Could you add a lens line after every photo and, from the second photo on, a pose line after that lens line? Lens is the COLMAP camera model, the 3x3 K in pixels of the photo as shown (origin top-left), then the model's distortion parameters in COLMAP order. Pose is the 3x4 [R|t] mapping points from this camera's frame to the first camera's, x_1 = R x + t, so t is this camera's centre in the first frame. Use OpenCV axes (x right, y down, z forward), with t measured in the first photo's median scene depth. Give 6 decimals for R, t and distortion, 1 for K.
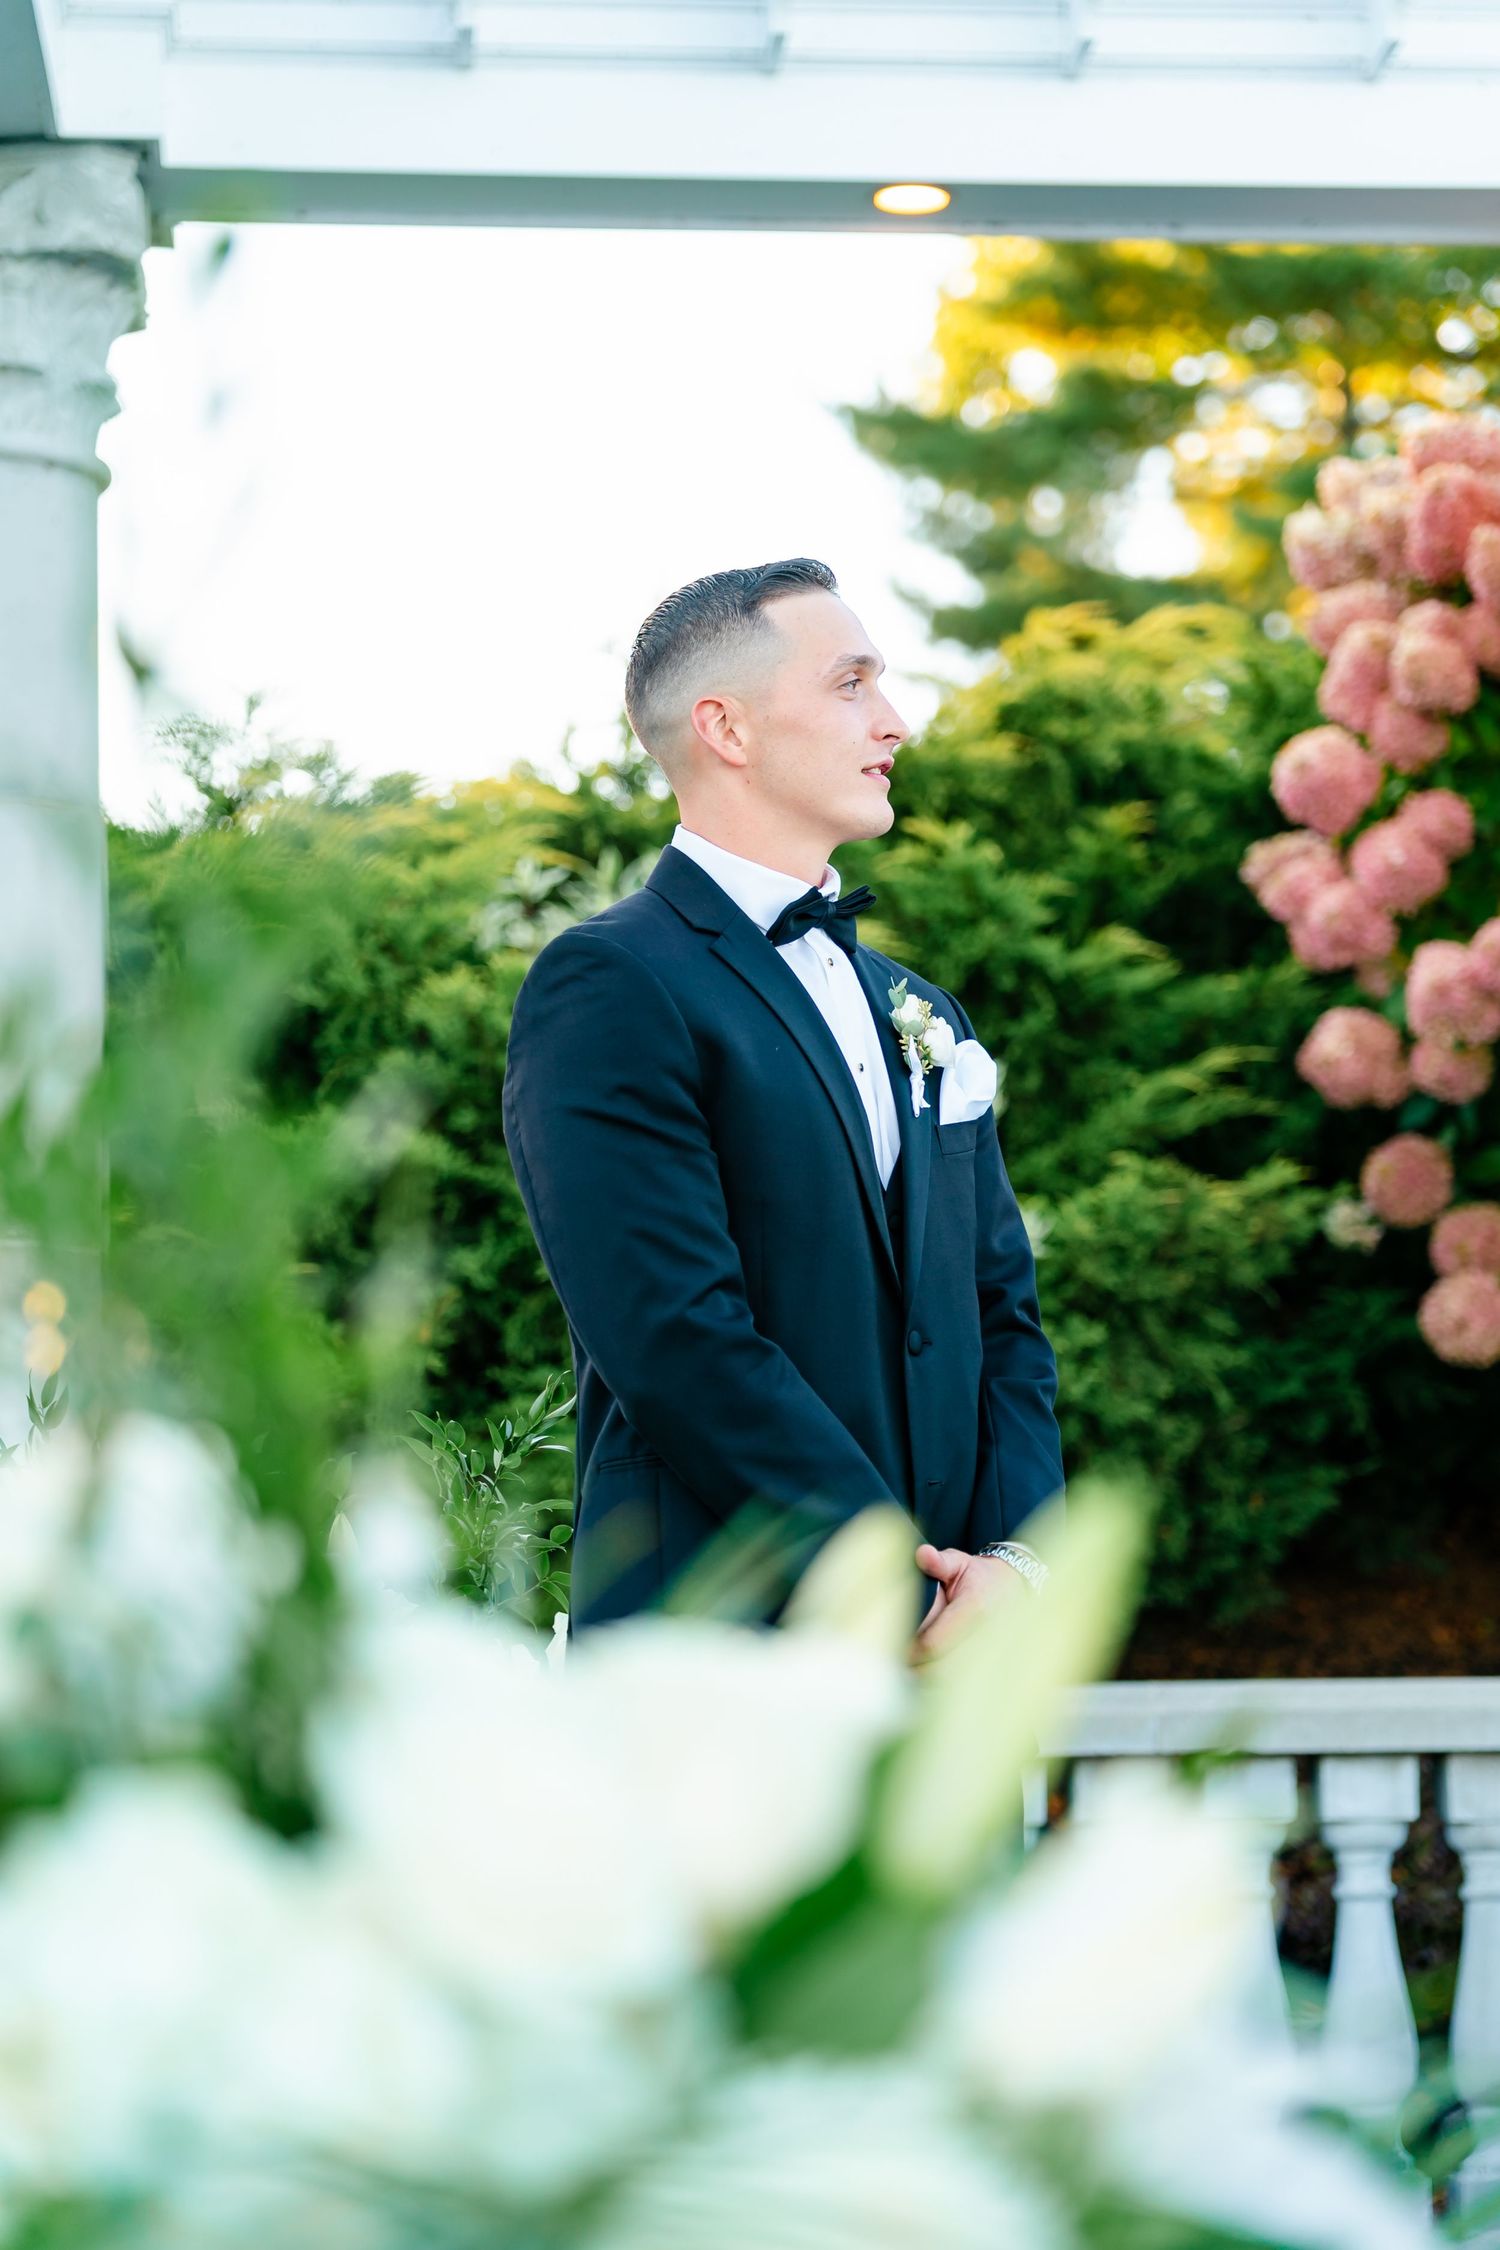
lens RADIAL K [[5380.6, 0, 889.5], [0, 5380.6, 1077.9], [0, 0, 1]] dist [0.098874, 0.000000]
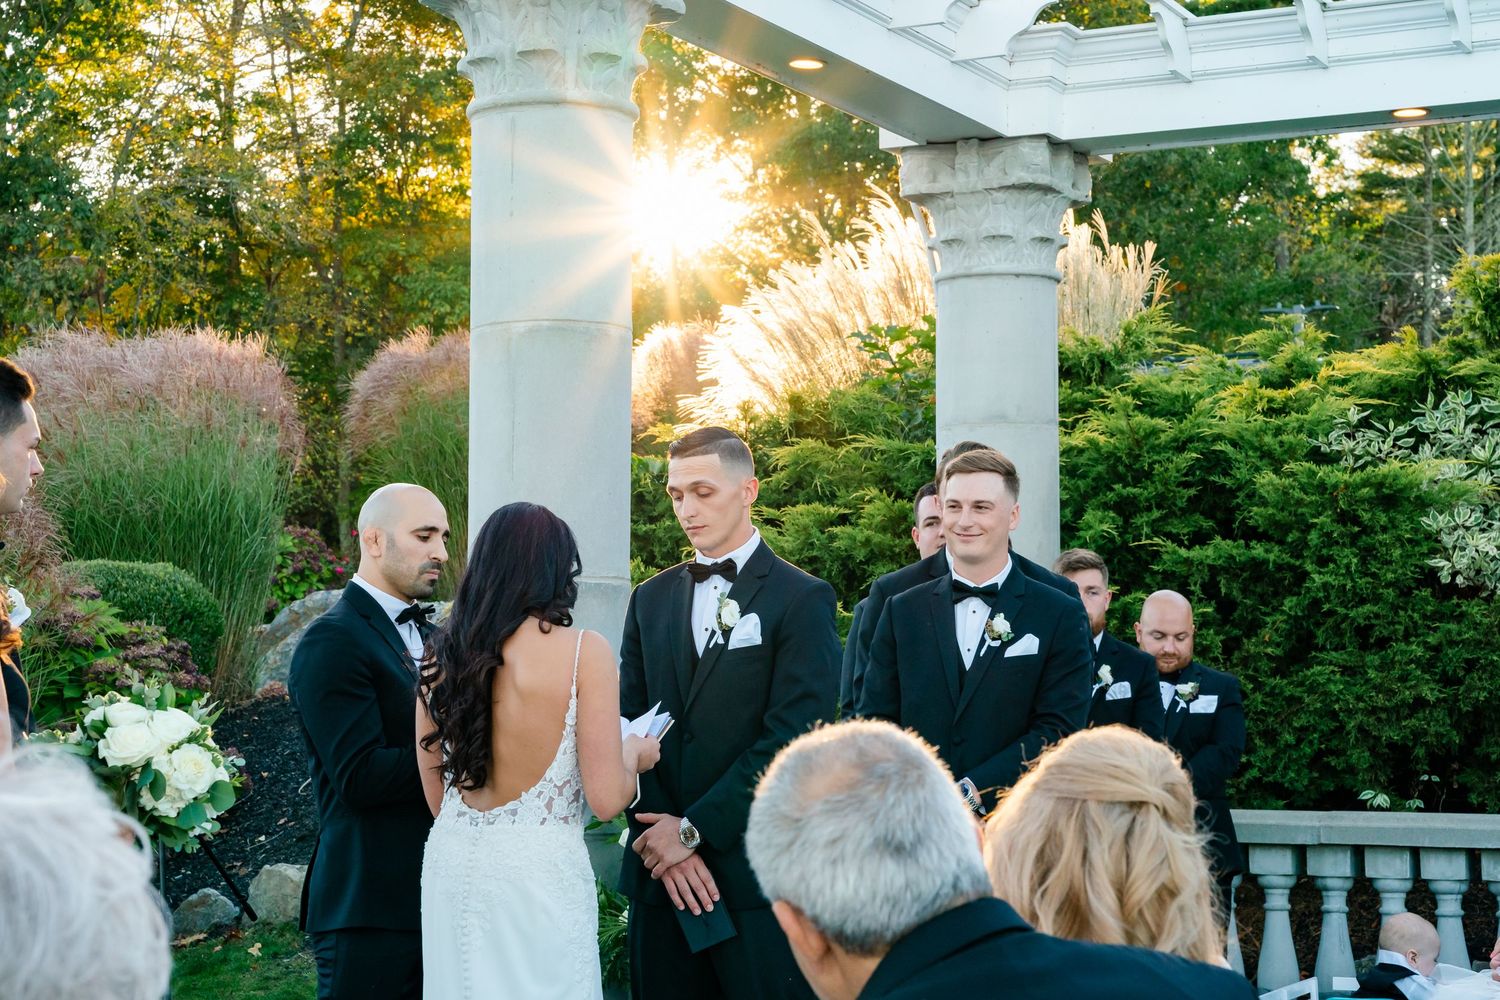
lens RADIAL K [[3363.0, 0, 754.8], [0, 3363.0, 499.1], [0, 0, 1]] dist [0.023393, 0.000000]
pose [[0.847544, -0.023756, -0.530193, 0.431352], [0.050235, 0.998103, 0.035581, -0.062968], [0.528342, -0.056791, 0.847130, -0.243102]]
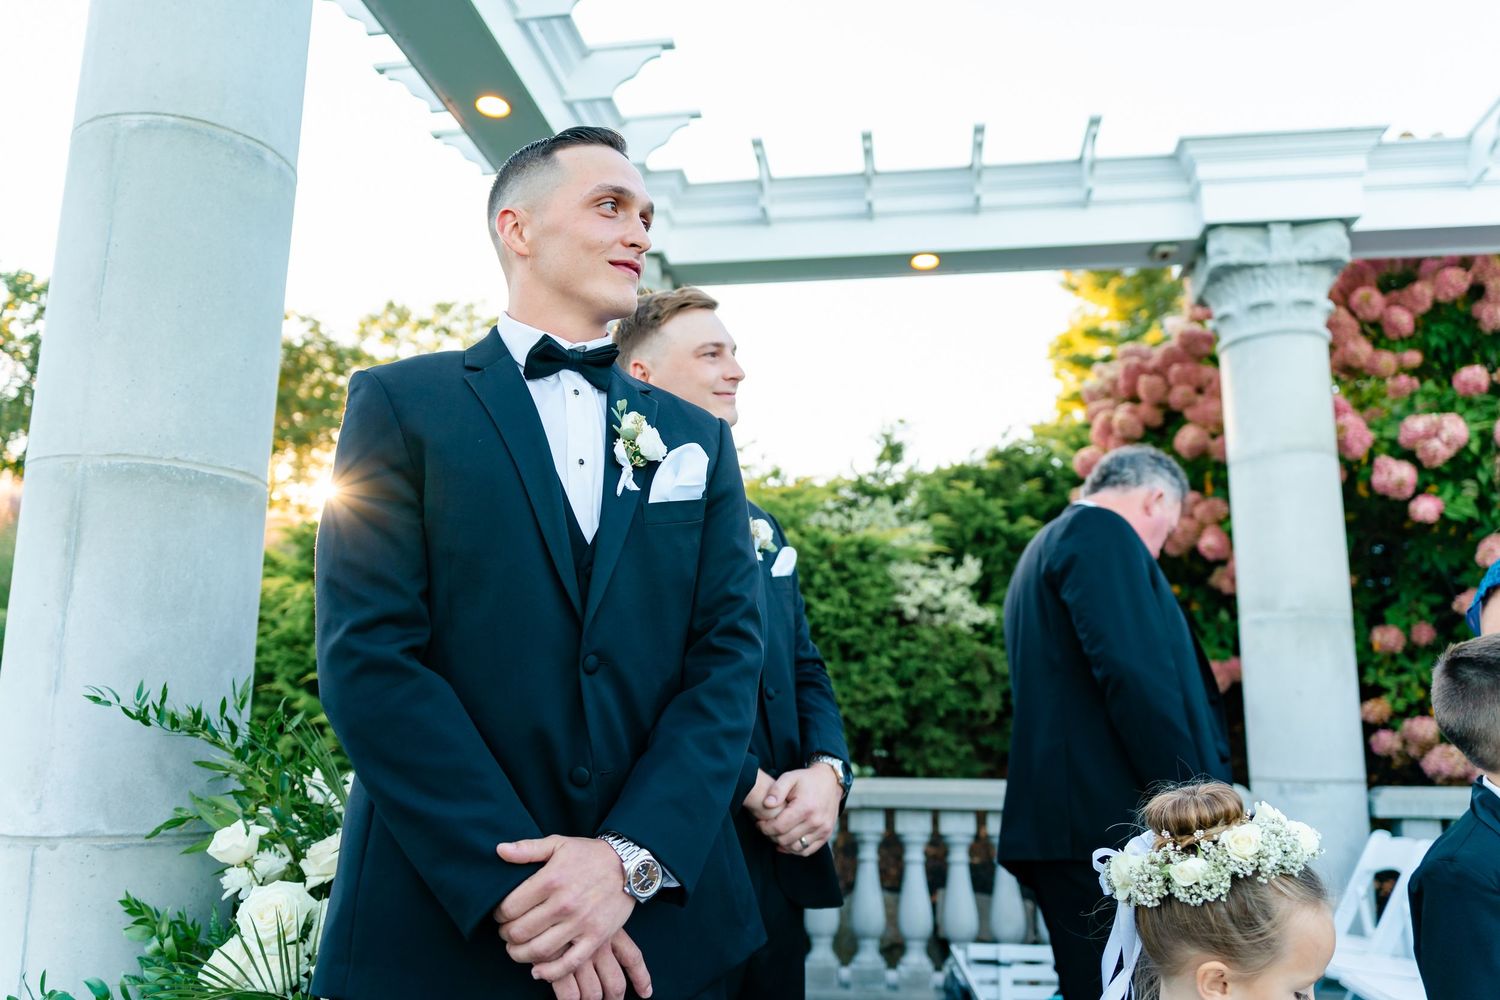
lens RADIAL K [[1190.4, 0, 758.9], [0, 1190.4, 497.5], [0, 0, 1]] dist [-0.021075, 0.000600]
pose [[0.969157, -0.030474, -0.244553, 0.062493], [0.010534, 0.996541, -0.082433, 0.015853], [0.246219, 0.077314, 0.966126, 0.320166]]
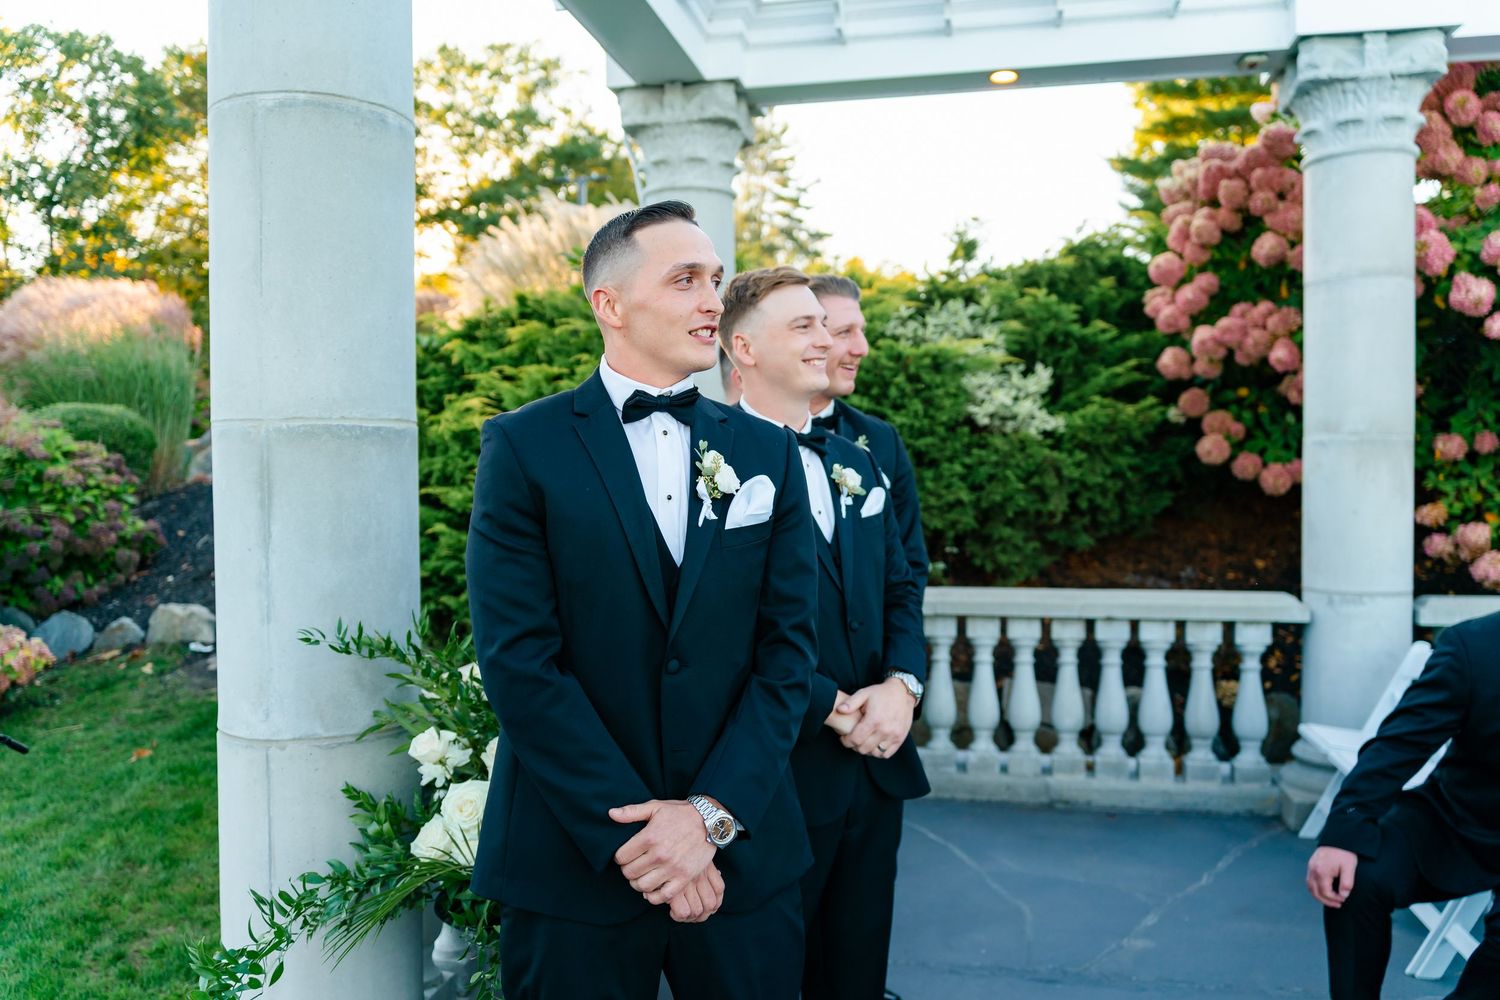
lens RADIAL K [[1190.4, 0, 756.6], [0, 1190.4, 493.9], [0, 0, 1]] dist [-0.021075, 0.000600]
pose [[0.953492, 0.012826, -0.301147, 0.063600], [0.029768, 0.990203, 0.136424, -0.028761], [0.299946, -0.139044, 0.943769, 0.291046]]
